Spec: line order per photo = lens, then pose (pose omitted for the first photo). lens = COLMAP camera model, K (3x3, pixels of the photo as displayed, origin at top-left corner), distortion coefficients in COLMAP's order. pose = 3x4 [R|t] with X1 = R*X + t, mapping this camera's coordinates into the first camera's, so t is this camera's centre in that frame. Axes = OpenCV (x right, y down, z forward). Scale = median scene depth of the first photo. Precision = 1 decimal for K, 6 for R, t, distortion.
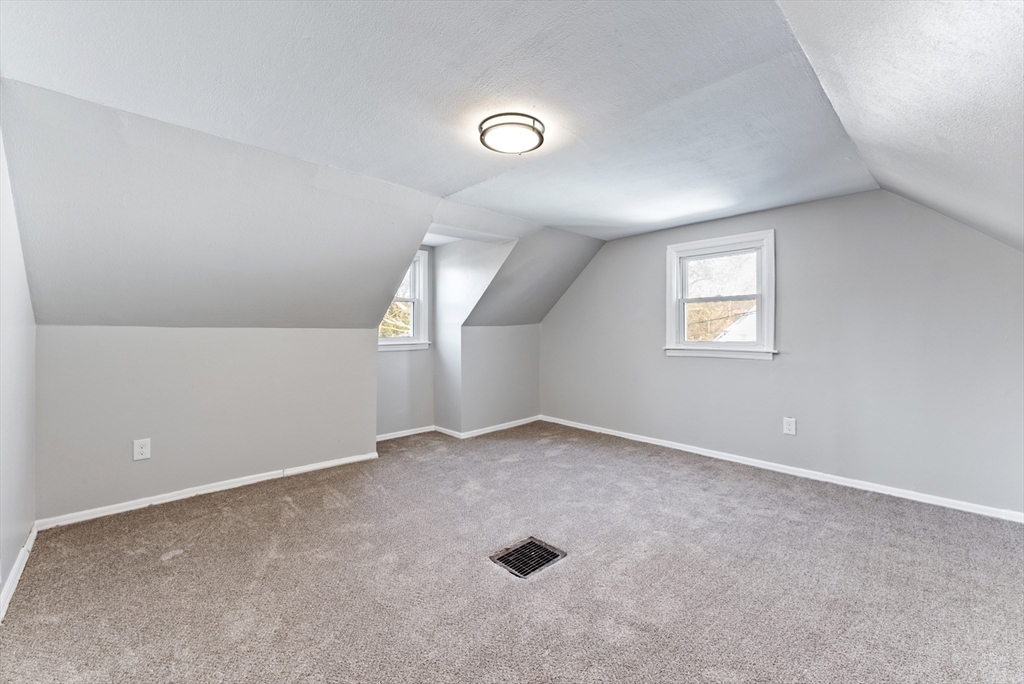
lens RADIAL K [[415.3, 0, 506.0], [0, 415.3, 328.9], [0, 0, 1]] dist [0.001470, -0.001087]
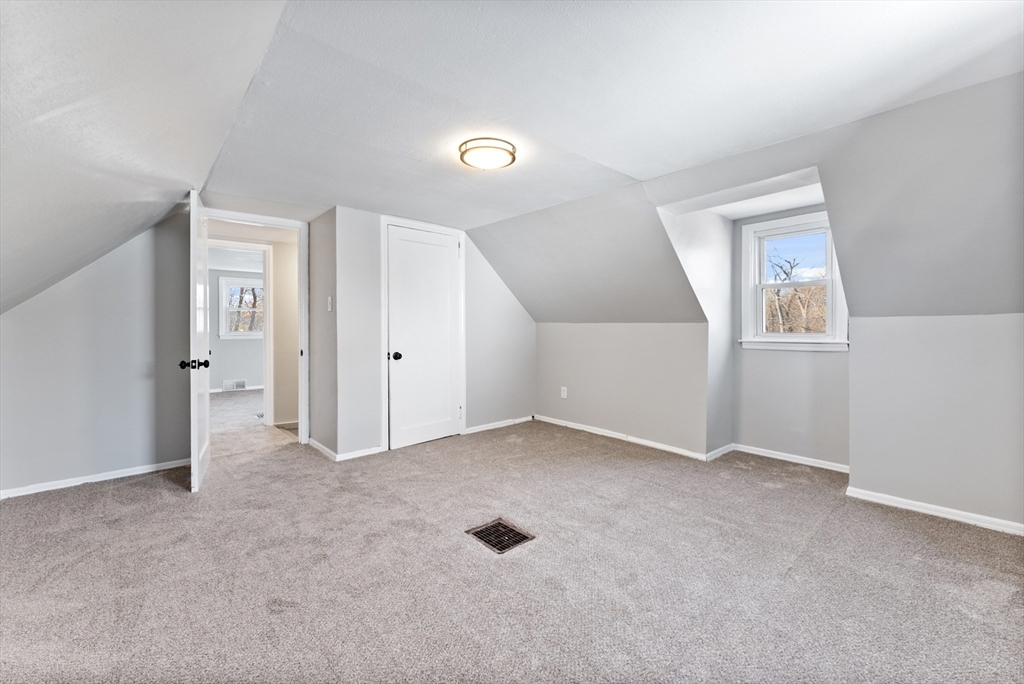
lens RADIAL K [[415.3, 0, 511.5], [0, 415.3, 333.6], [0, 0, 1]] dist [0.001470, -0.001087]
pose [[0.002821, 0.025730, -0.999665, 0.717546], [0.005741, 0.999652, 0.025746, -0.001670], [0.999980, -0.005812, 0.002672, 0.660905]]
